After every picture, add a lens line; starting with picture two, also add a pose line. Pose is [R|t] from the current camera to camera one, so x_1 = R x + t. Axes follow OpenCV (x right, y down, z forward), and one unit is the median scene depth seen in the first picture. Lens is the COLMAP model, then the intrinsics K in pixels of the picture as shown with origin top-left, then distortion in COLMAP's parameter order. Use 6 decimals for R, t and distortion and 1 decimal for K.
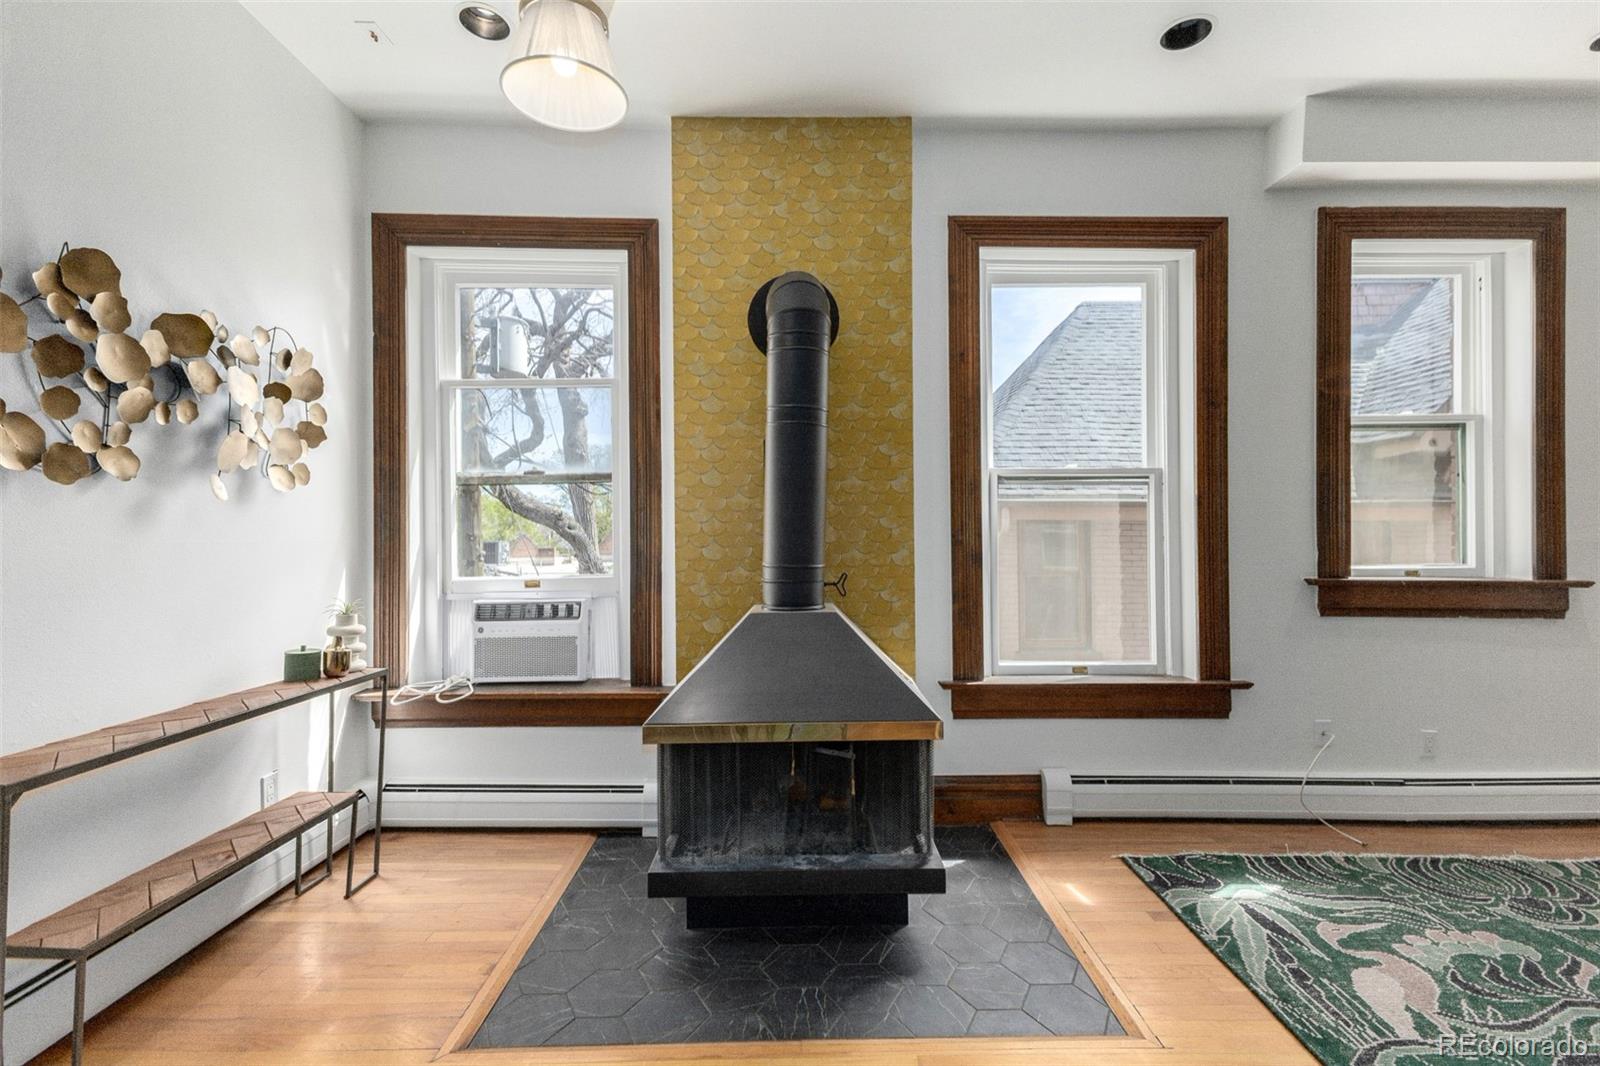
lens RADIAL K [[712.3, 0, 795.4], [0, 712.3, 531.5], [0, 0, 1]] dist [0.030385, -0.010117]
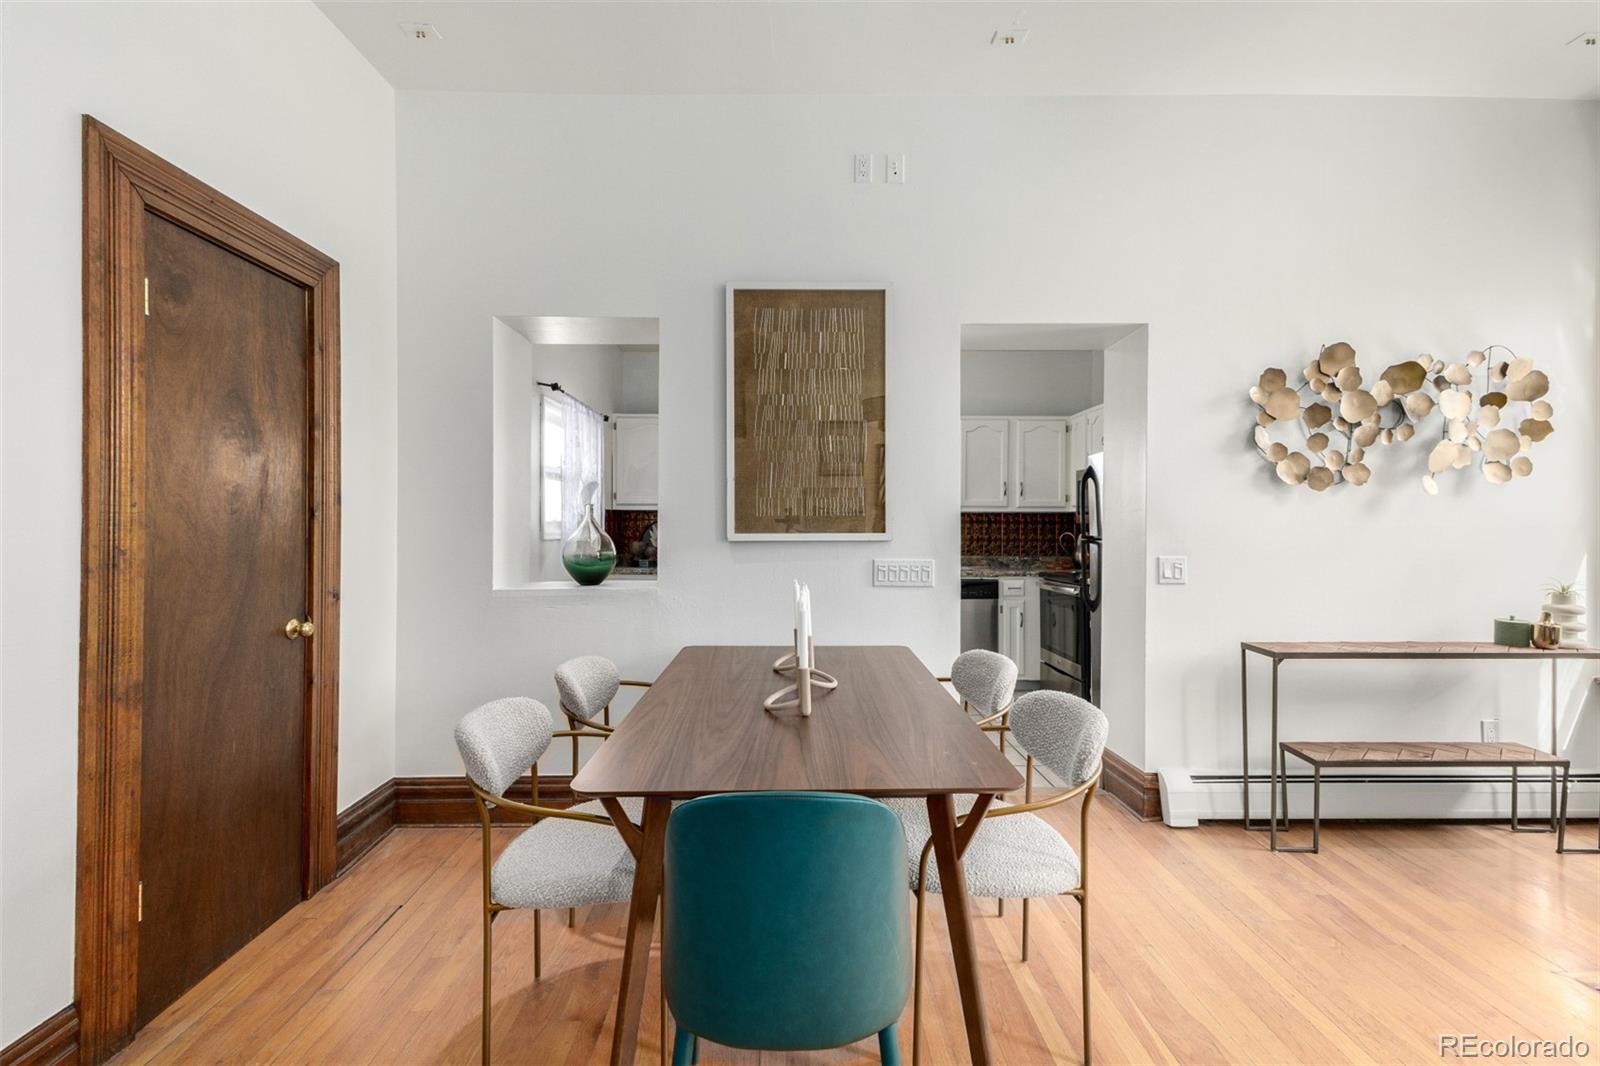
lens RADIAL K [[693.1, 0, 799.3], [0, 693.1, 526.6], [0, 0, 1]] dist [0.002045, -0.000116]
pose [[0.003844, 0.003275, -0.999987, 0.447636], [0.007811, 0.999964, 0.003305, 0.002139], [0.999962, -0.007824, 0.003819, -0.156182]]
